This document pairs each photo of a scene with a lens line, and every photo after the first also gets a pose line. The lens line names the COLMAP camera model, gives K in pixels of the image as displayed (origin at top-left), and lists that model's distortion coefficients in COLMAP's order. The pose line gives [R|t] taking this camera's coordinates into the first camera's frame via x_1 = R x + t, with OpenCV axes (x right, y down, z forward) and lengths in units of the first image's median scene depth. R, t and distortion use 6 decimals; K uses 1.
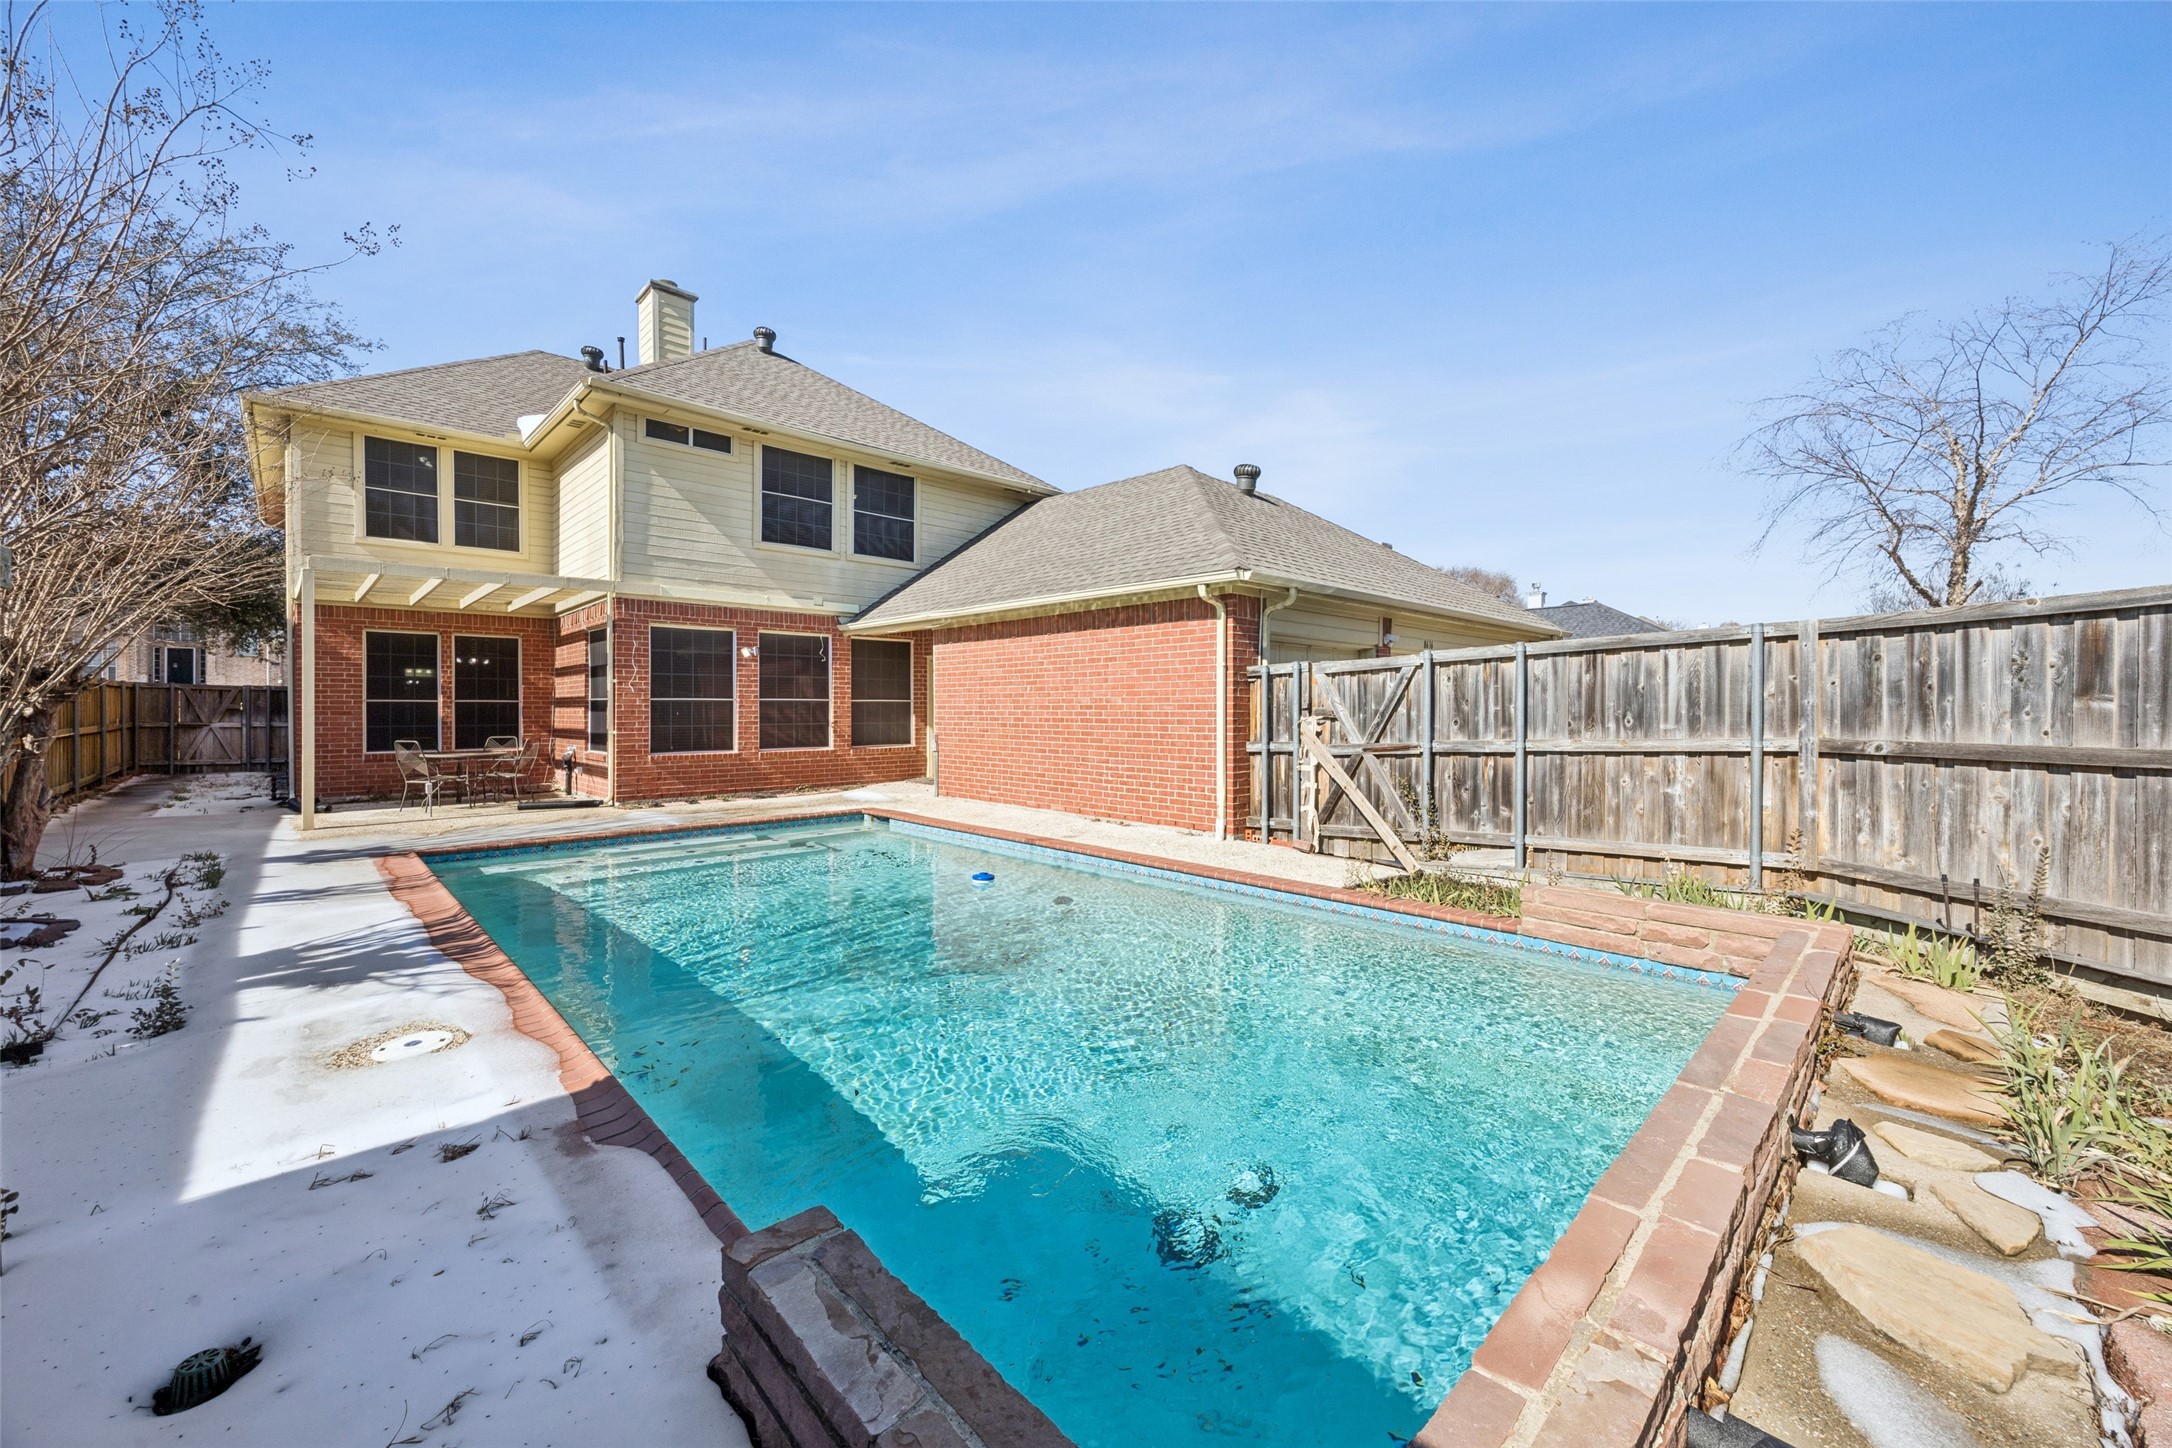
lens RADIAL K [[834.5, 0, 1079.3], [0, 834.5, 711.2], [0, 0, 1]] dist [0.000249, 0.000282]
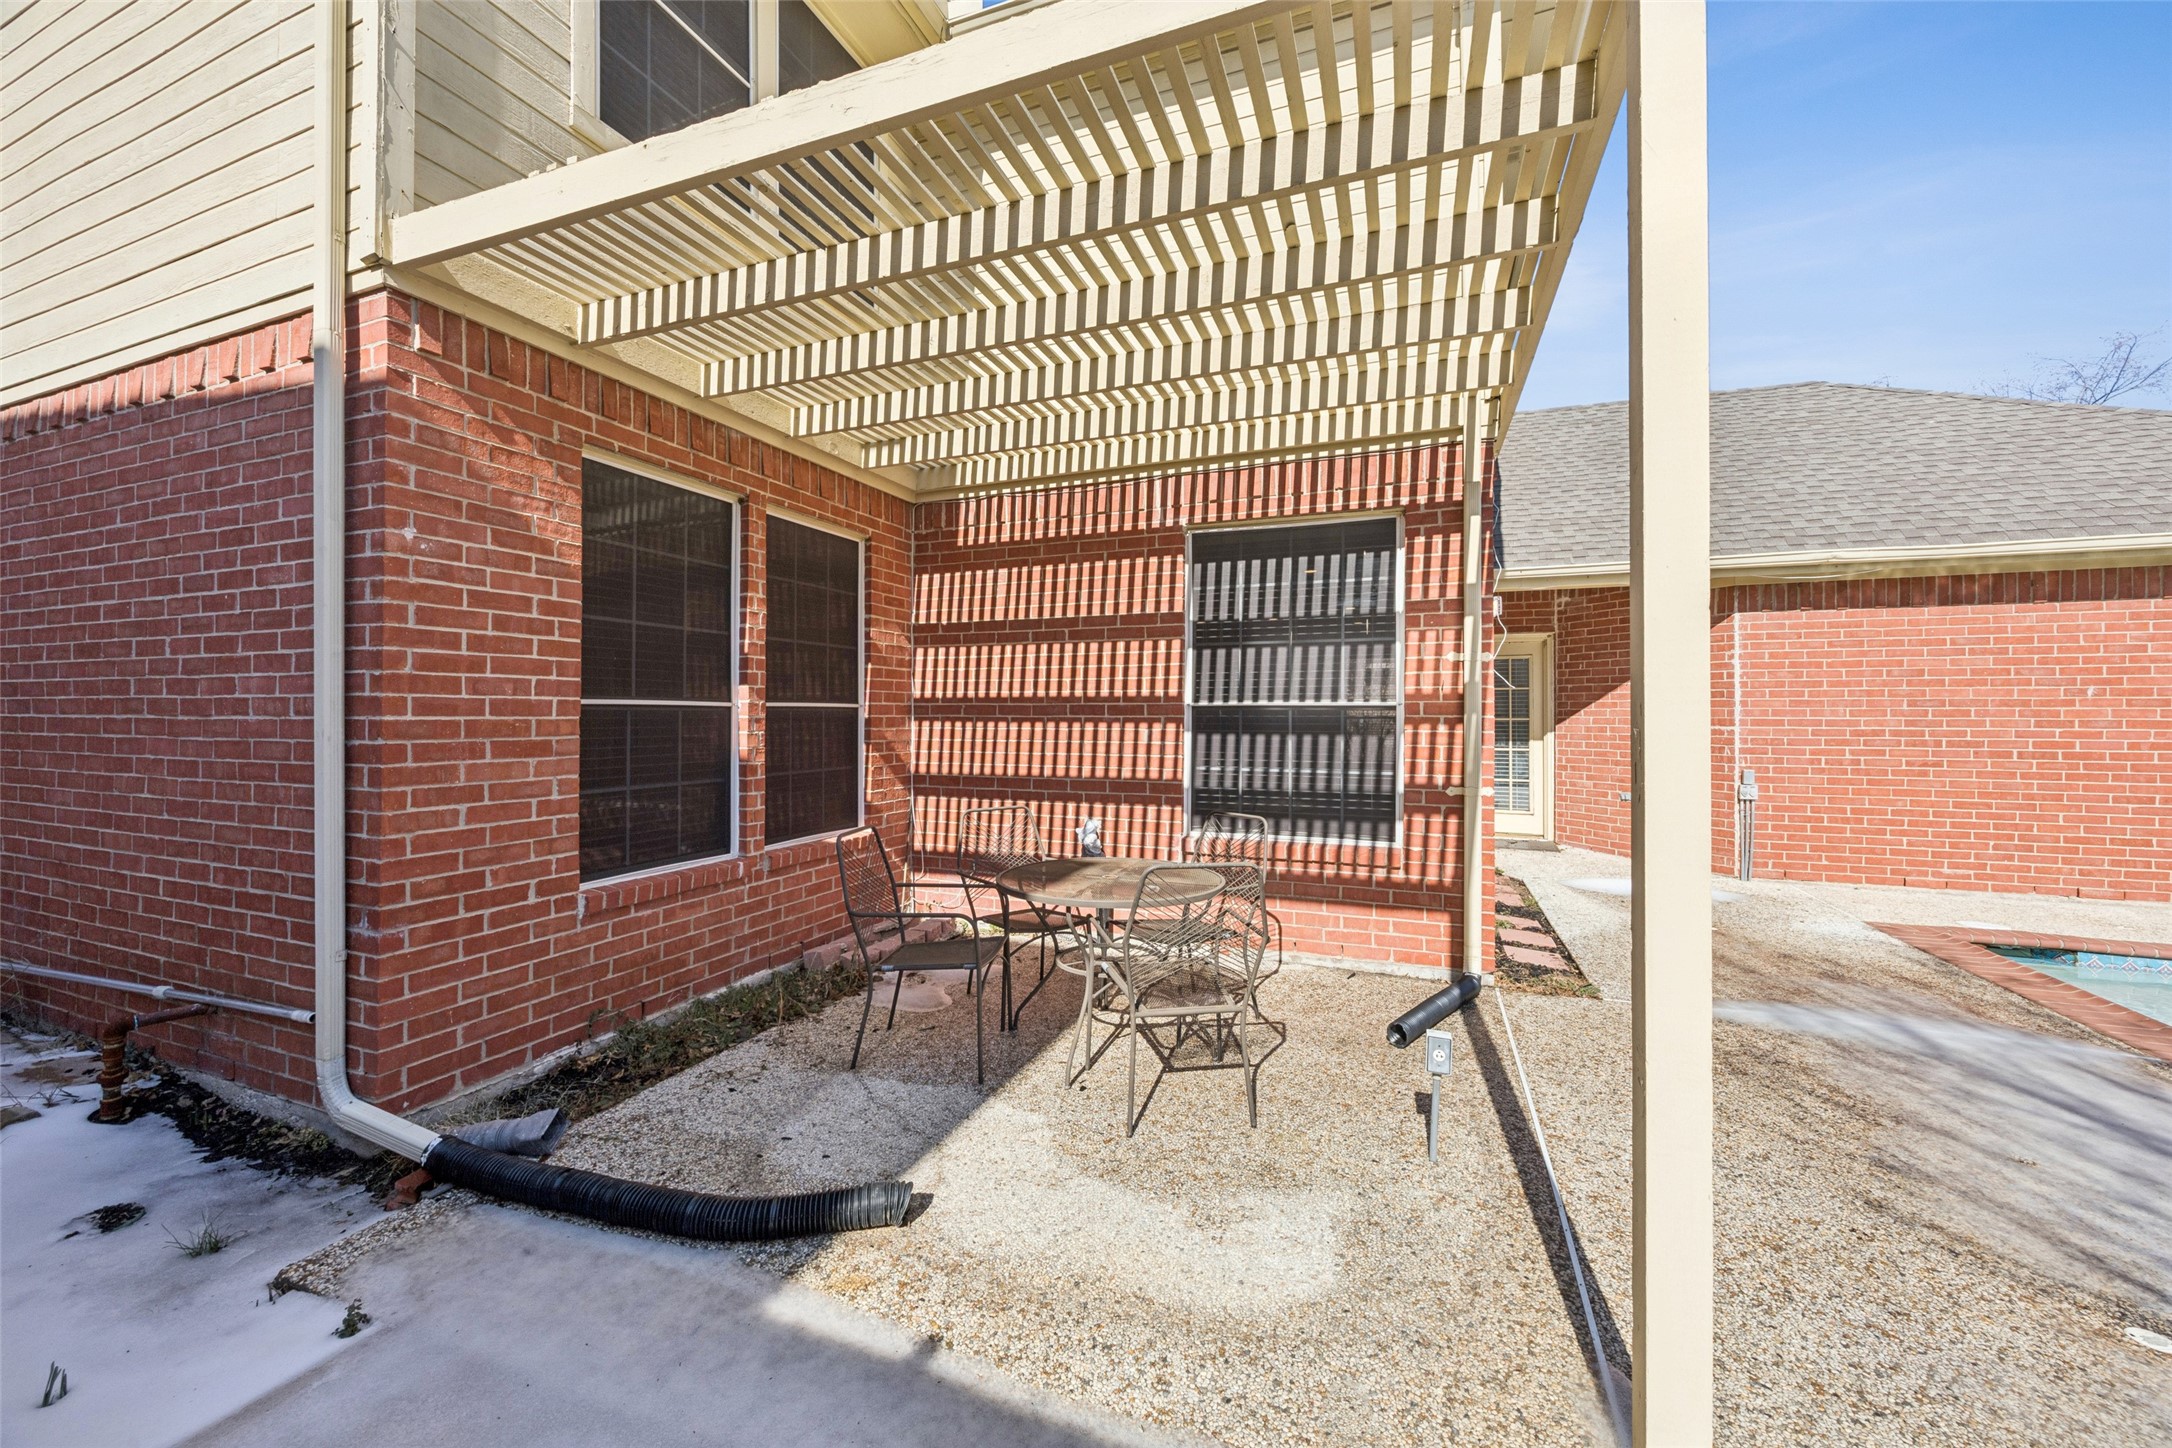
lens RADIAL K [[834.5, 0, 1086.1], [0, 834.5, 726.0], [0, 0, 1]] dist [0.000249, 0.000282]
pose [[0.906005, 0.001852, 0.423263, -0.811593], [0.004224, 0.999901, -0.013417, 0.001220], [-0.423246, 0.013944, 0.905908, 0.673519]]
